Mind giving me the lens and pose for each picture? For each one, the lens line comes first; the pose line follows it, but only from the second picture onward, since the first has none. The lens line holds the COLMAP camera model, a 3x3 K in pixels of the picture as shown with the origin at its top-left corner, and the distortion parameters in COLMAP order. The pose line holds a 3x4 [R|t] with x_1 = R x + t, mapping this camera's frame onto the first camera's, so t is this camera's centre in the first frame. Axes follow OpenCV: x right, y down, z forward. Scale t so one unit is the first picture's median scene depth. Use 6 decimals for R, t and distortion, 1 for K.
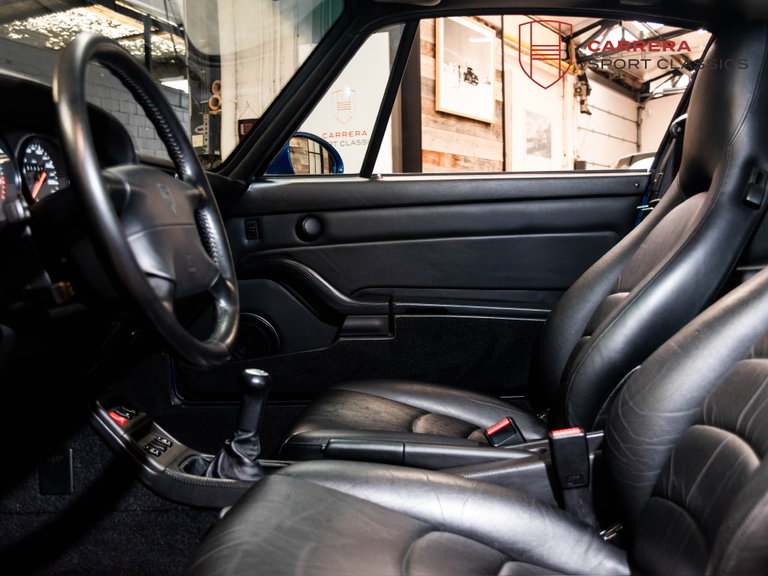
lens RADIAL K [[828.3, 0, 343.2], [0, 828.3, 290.0], [0, 0, 1]] dist [0.009639, 0.017243]
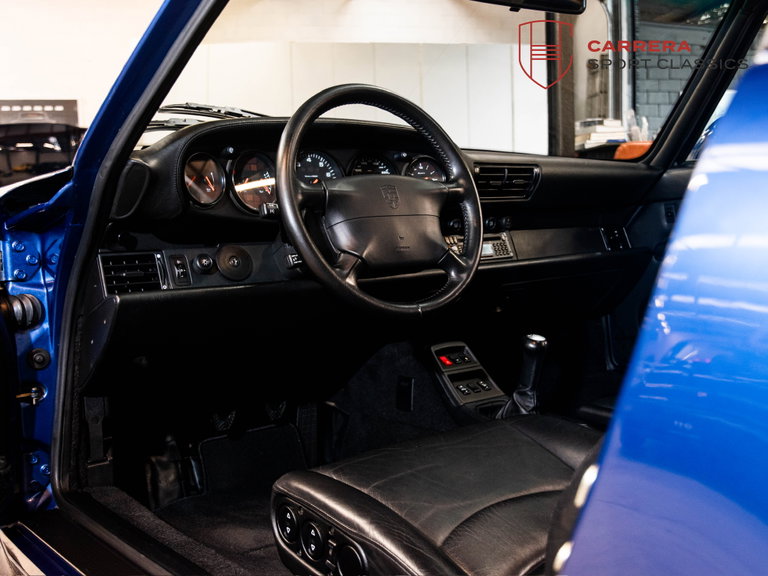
lens RADIAL K [[804.0, 0, 400.5], [0, 804.0, 290.7], [0, 0, 1]] dist [0.008765, 0.002348]
pose [[0.712688, 0.063405, -0.698609, 0.104930], [-0.041401, 0.997973, 0.048340, -0.002940], [0.700258, -0.005528, 0.713869, 0.008132]]
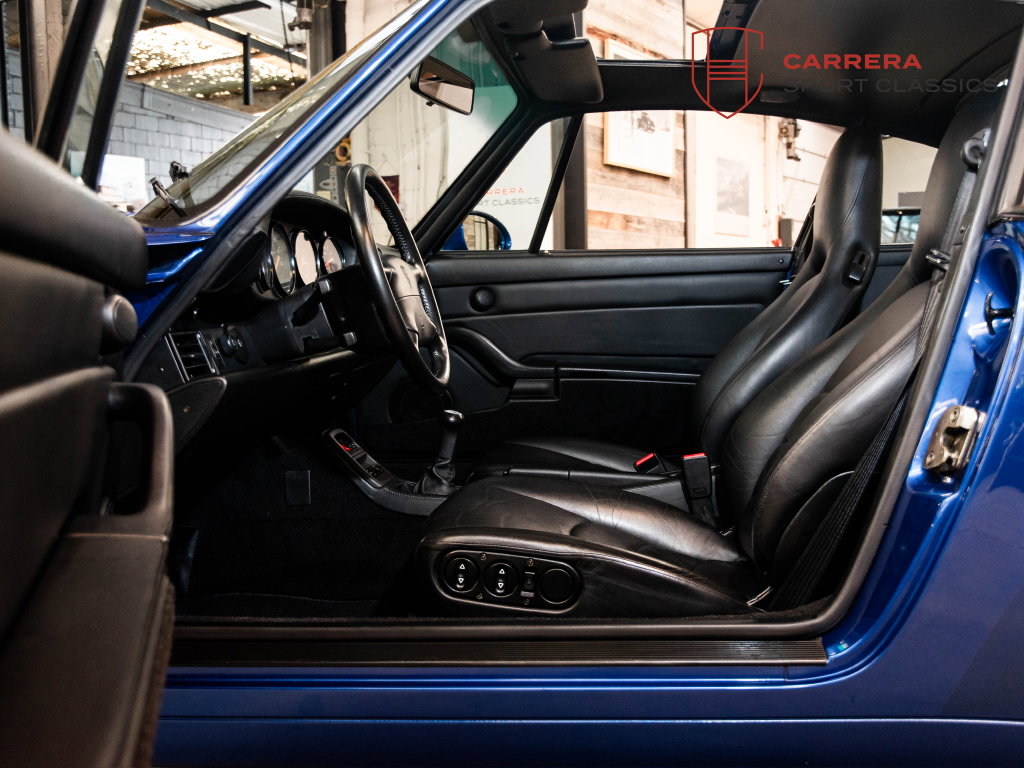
lens RADIAL K [[1082.6, 0, 487.2], [0, 1082.6, 381.4], [0, 0, 1]] dist [0.092579, -0.004824]
pose [[0.999989, 0.004053, 0.002281, -0.010444], [-0.004049, 0.999990, -0.001759, 0.010165], [-0.002288, 0.001750, 0.999996, -0.122351]]
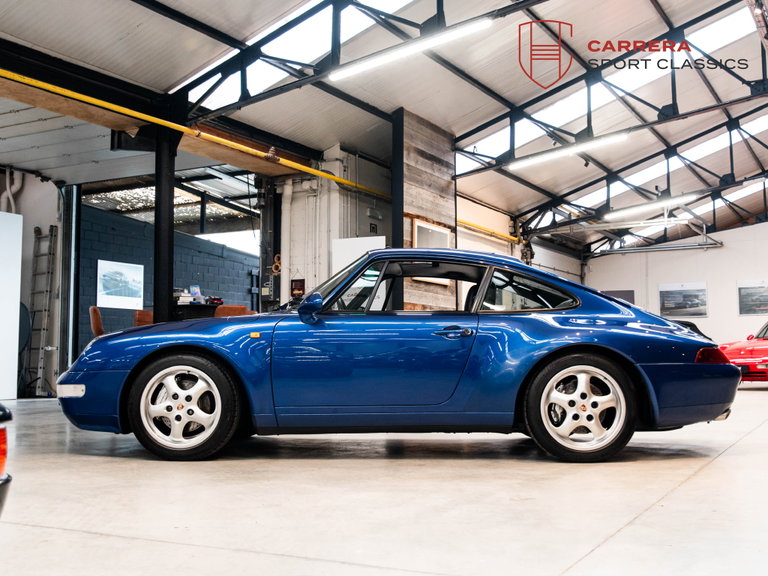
lens RADIAL K [[894.2, 0, 384.0], [0, 894.2, 288.0], [0, 0, 1]] dist [0.060769, -0.001028]
pose [[0.998165, 0.021510, 0.056606, -0.055526], [-0.012103, 0.986789, -0.161557, 0.109131], [-0.059334, 0.160576, 0.985239, -0.880029]]
